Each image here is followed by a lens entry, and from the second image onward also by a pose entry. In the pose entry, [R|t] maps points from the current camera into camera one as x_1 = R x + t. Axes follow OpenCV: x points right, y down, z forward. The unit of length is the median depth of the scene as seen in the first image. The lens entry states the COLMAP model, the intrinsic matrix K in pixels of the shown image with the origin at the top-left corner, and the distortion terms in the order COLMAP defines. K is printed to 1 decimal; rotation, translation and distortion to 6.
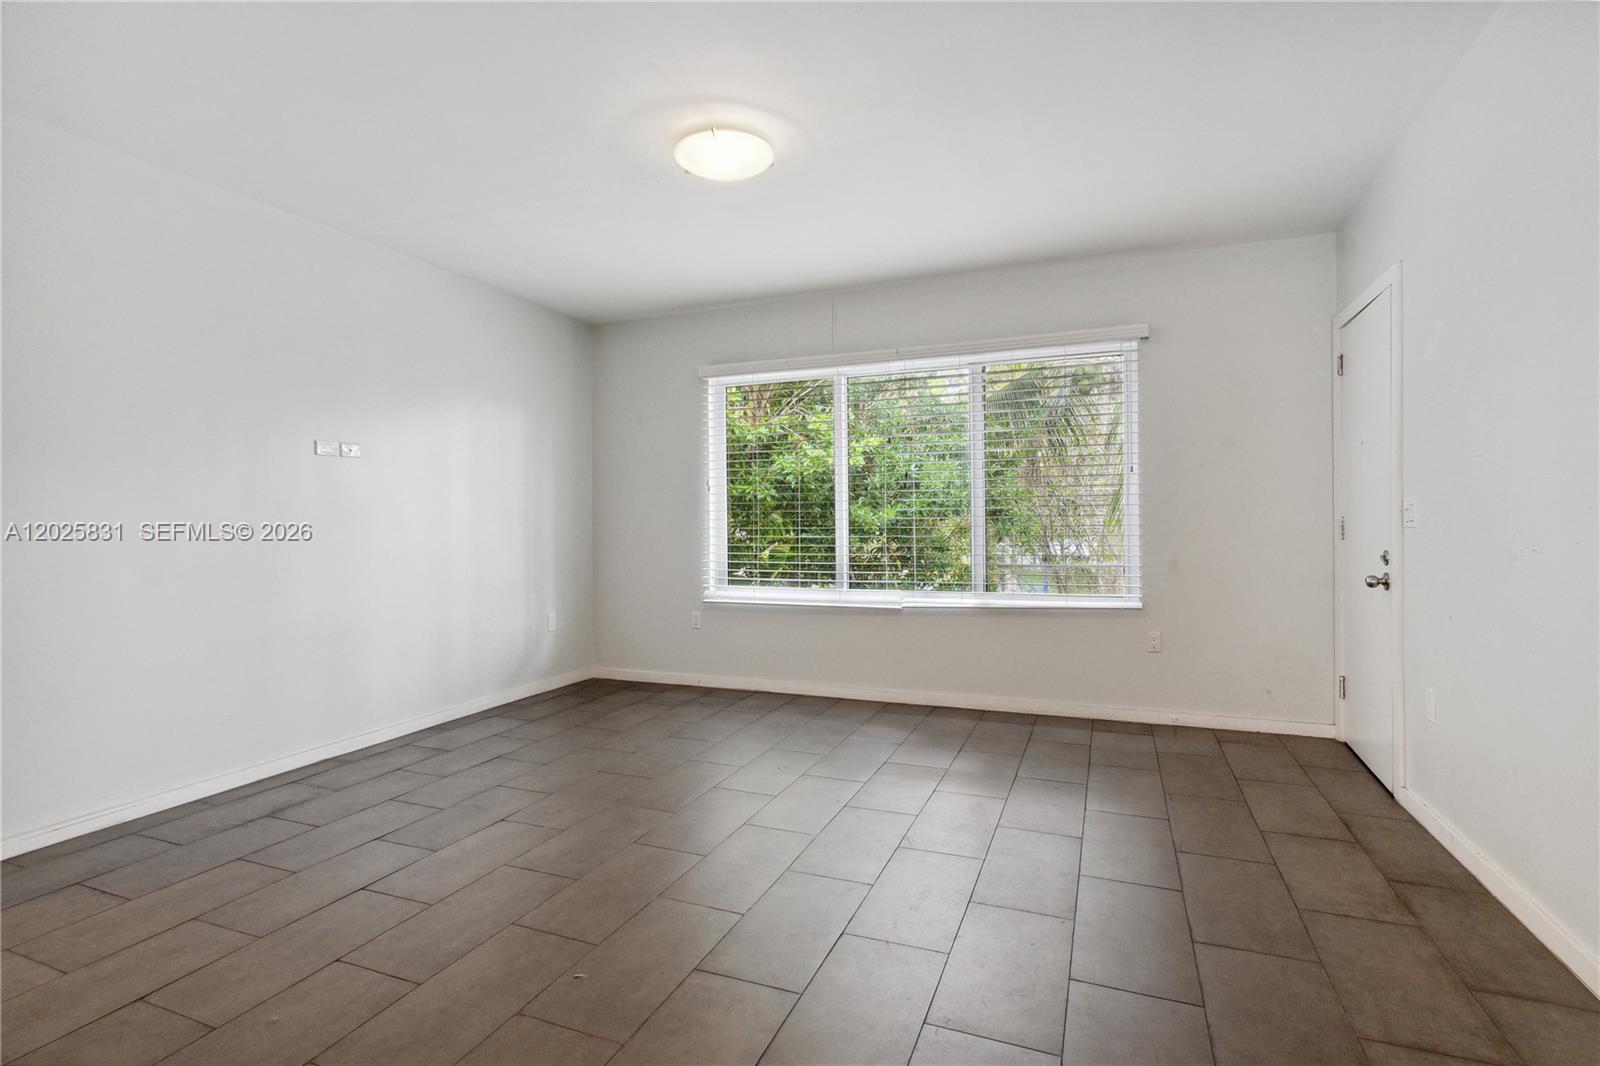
lens RADIAL K [[770.7, 0, 814.2], [0, 770.7, 536.5], [0, 0, 1]] dist [0.000937, 0.001326]
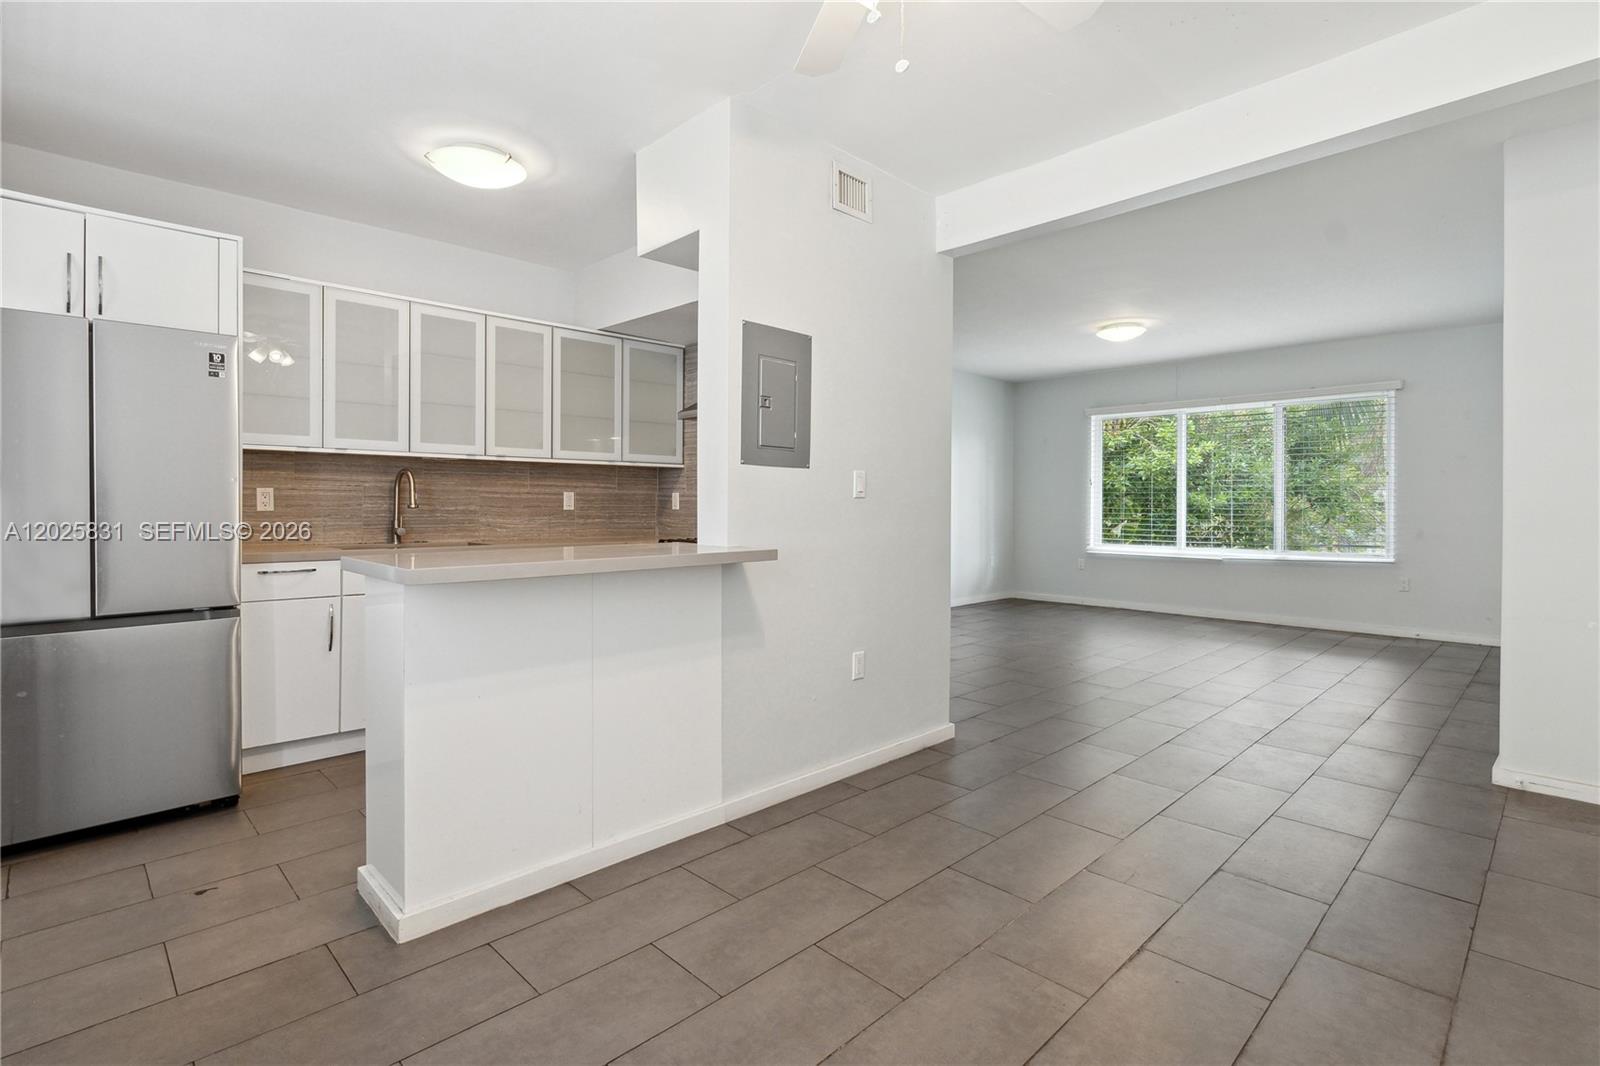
lens RADIAL K [[770.7, 0, 800.6], [0, 770.7, 522.7], [0, 0, 1]] dist [0.000937, 0.001326]
pose [[0.910256, 0.019504, -0.413587, -0.018738], [-0.016659, 0.999806, 0.010484, 0.012715], [0.413712, -0.002653, 0.910404, -0.698615]]
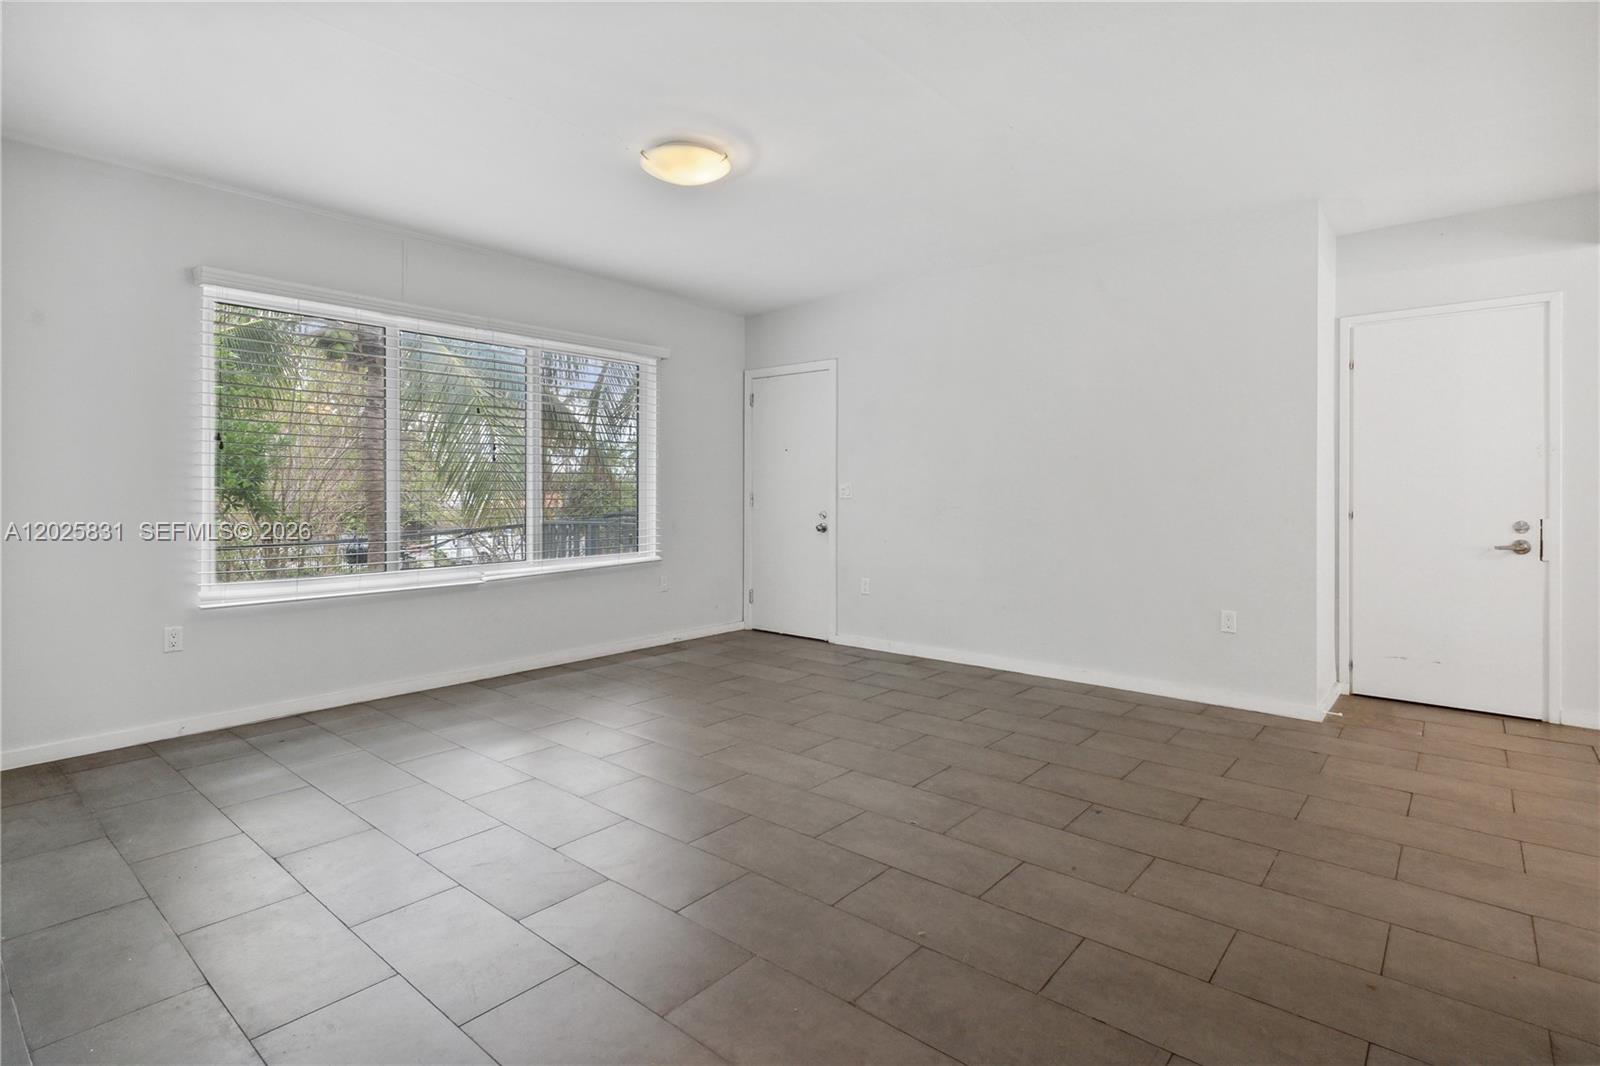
lens RADIAL K [[770.7, 0, 822.3], [0, 770.7, 505.5], [0, 0, 1]] dist [0.000937, 0.001326]
pose [[0.307304, -0.006927, 0.951586, -0.576923], [0.016461, 0.999863, 0.001962, 0.000585], [-0.951469, 0.015061, 0.307376, 0.243370]]
